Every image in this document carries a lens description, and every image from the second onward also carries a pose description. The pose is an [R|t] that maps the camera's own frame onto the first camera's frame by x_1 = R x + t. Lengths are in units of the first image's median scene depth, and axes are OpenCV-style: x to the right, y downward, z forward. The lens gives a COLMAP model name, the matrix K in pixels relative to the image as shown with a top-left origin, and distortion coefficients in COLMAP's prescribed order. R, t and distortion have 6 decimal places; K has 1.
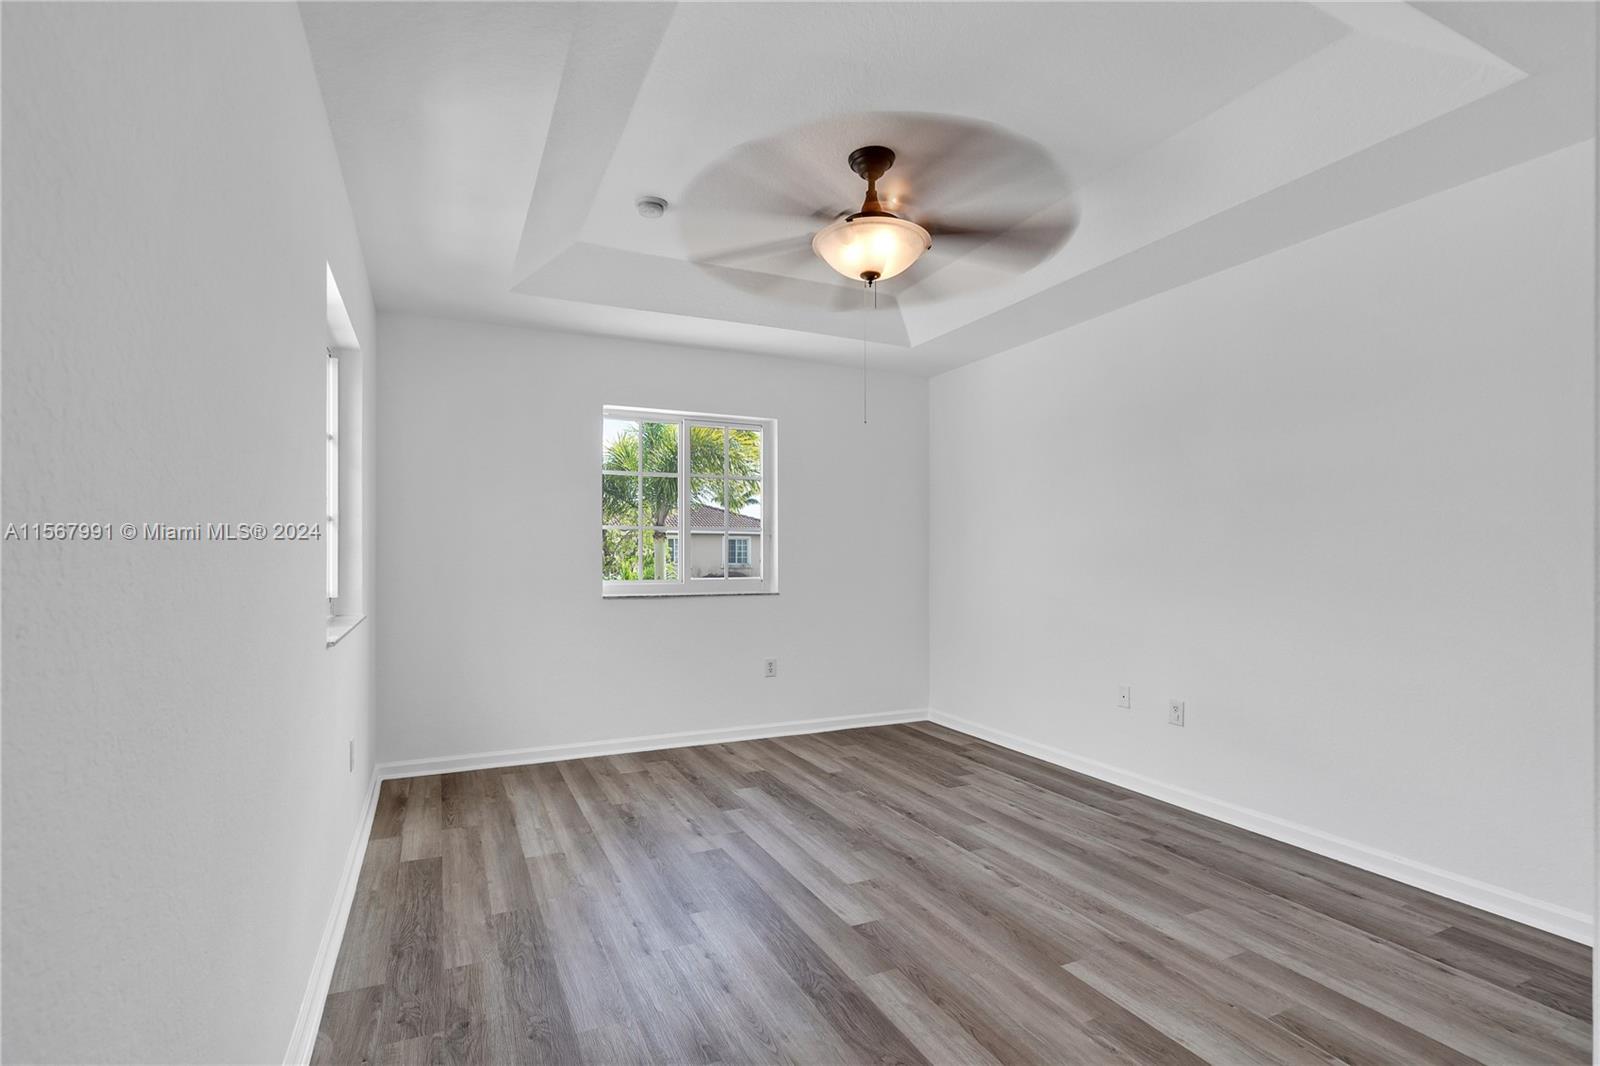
lens RADIAL K [[731.6, 0, 757.0], [0, 731.6, 545.5], [0, 0, 1]] dist [0.001501, 0.000718]
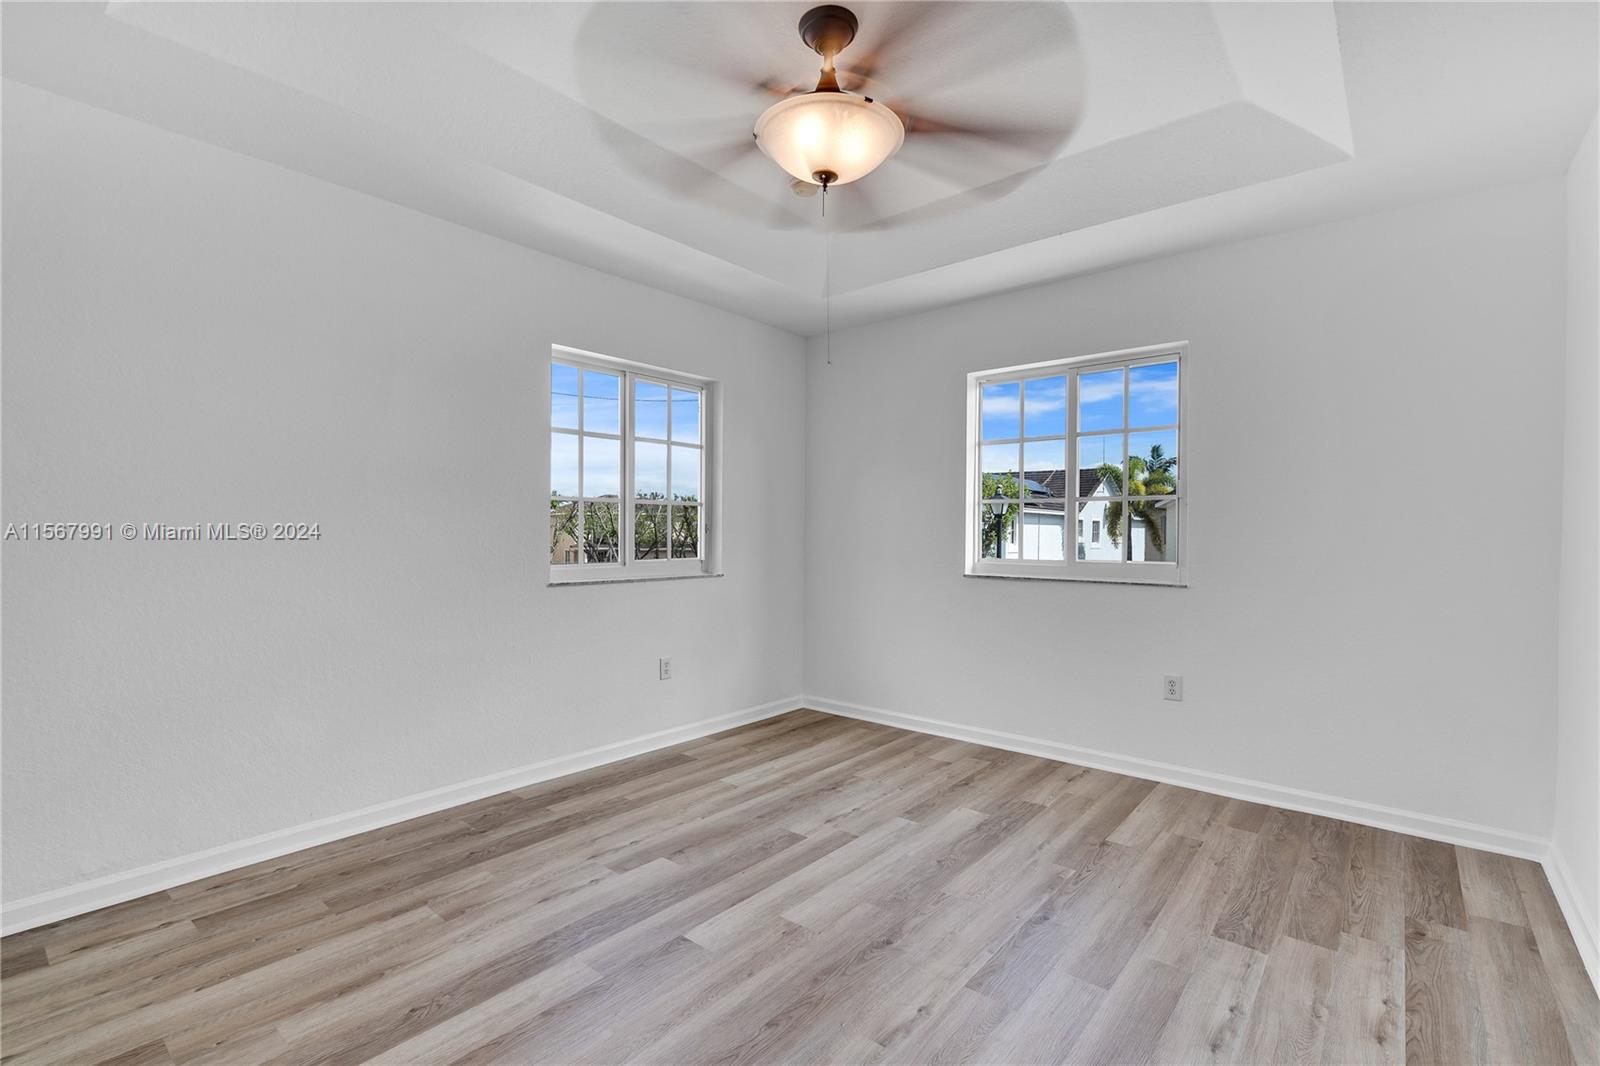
lens RADIAL K [[731.6, 0, 757.0], [0, 731.6, 545.5], [0, 0, 1]] dist [0.001501, 0.000718]
pose [[0.420679, 0.017440, -0.907042, 0.609769], [0.009448, 0.999677, 0.023603, 0.023836], [0.907161, -0.018499, 0.420378, 0.465971]]
